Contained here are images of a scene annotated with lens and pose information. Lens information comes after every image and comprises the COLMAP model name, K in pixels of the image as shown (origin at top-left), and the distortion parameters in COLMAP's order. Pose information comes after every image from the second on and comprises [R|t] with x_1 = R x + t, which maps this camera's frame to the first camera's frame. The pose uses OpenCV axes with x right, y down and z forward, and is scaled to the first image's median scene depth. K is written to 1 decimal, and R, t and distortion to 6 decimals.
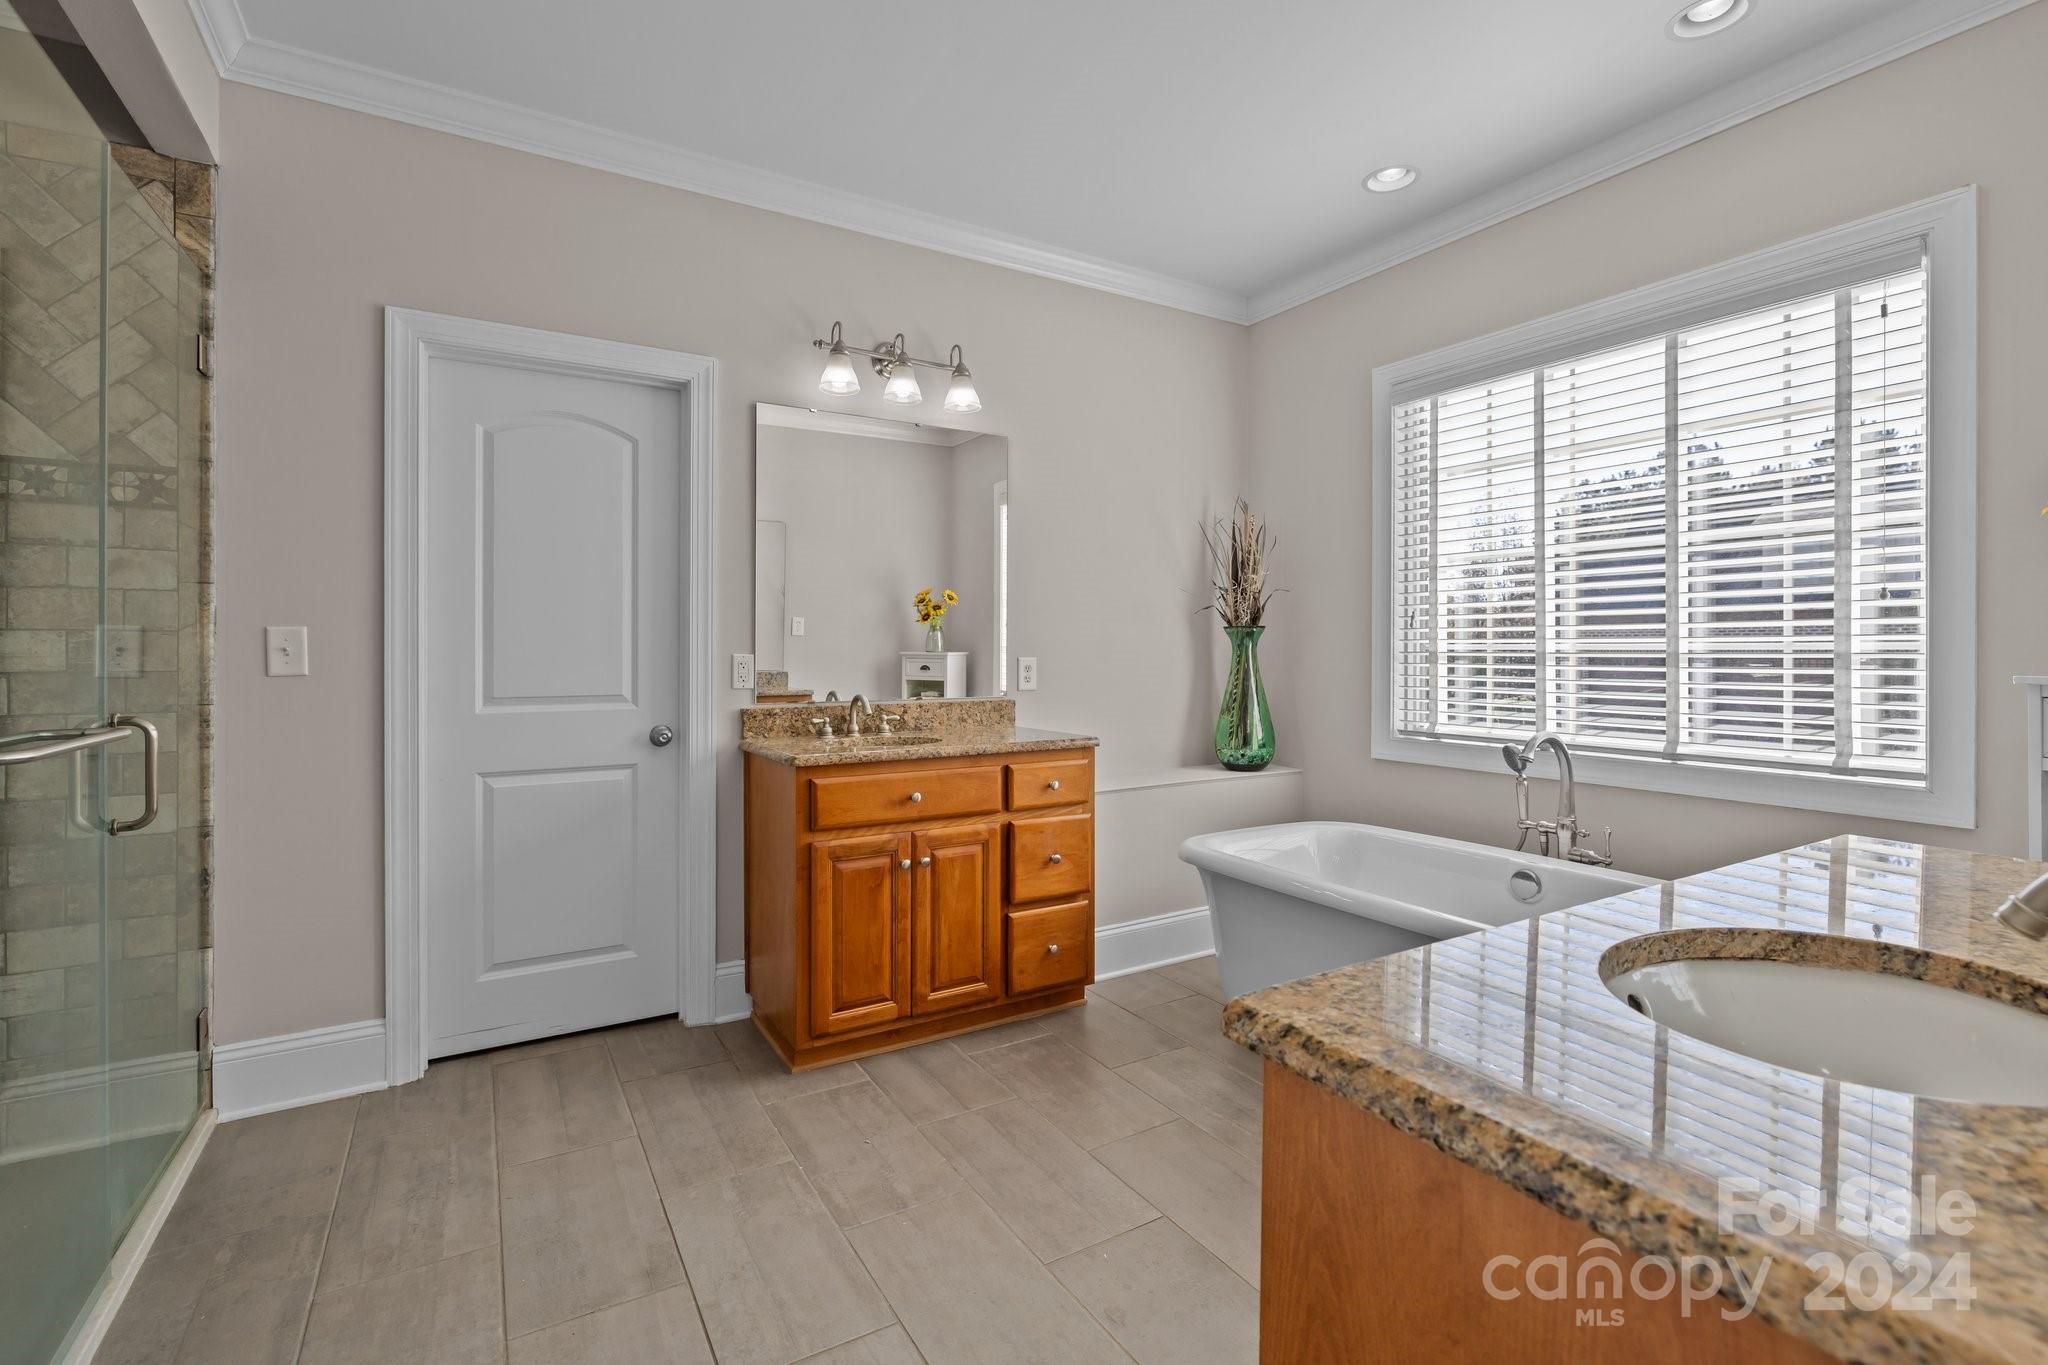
lens RADIAL K [[967.7, 0, 1025.1], [0, 967.7, 656.9], [0, 0, 1]] dist [-0.013485, -0.000159]
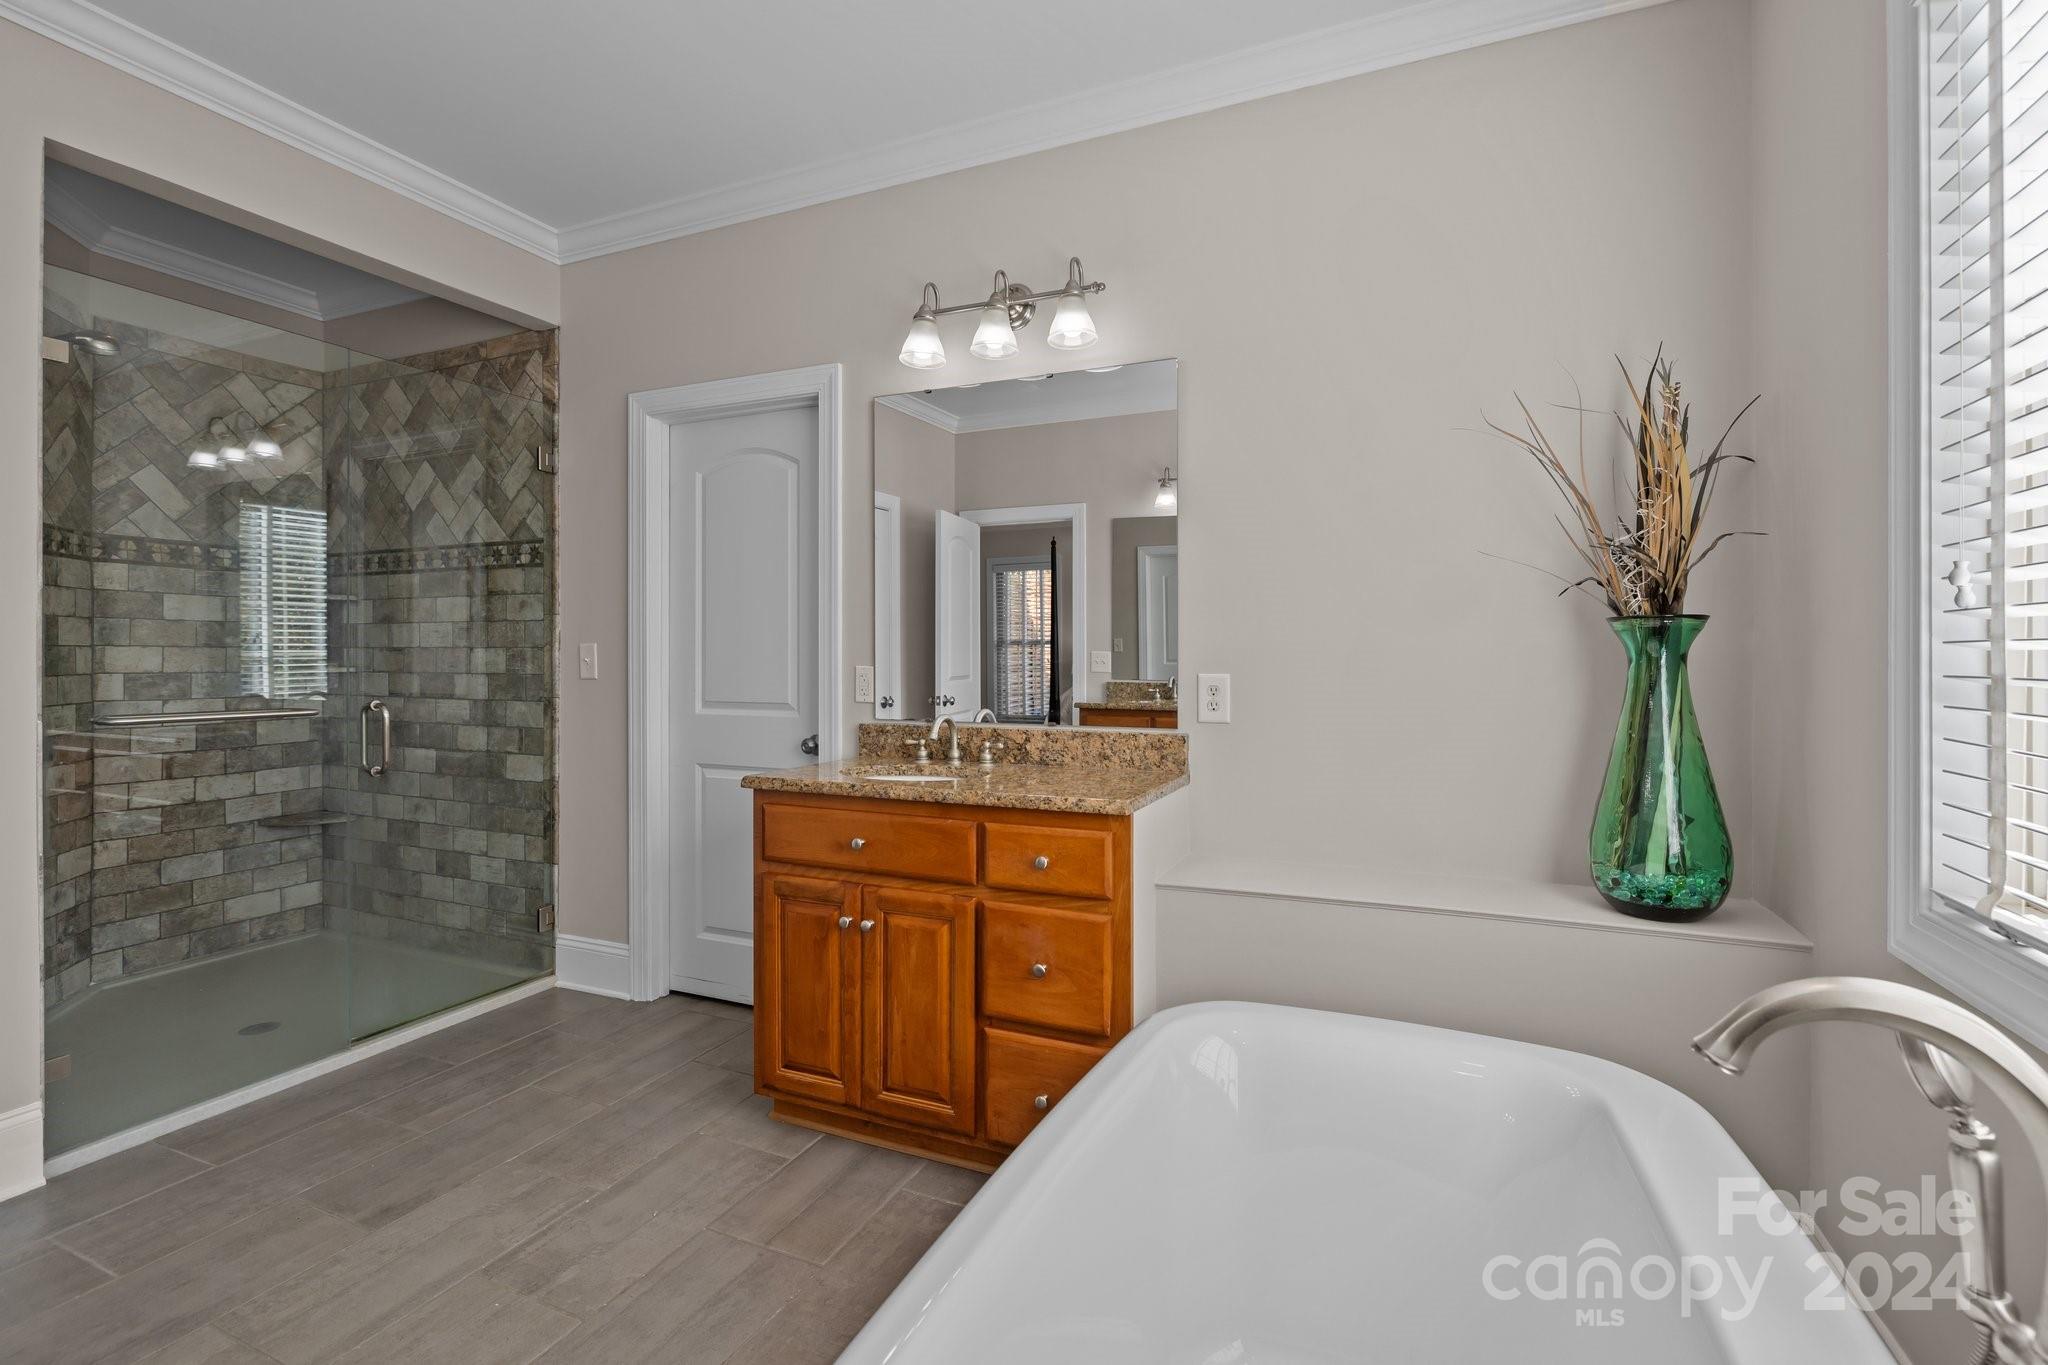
lens RADIAL K [[967.7, 0, 1025.1], [0, 967.7, 656.9], [0, 0, 1]] dist [-0.013485, -0.000159]
pose [[0.548026, 0.002759, -0.836457, 0.649738], [-0.006160, 0.999981, -0.000738, -0.013312], [0.836439, 0.005557, 0.548032, 0.670469]]
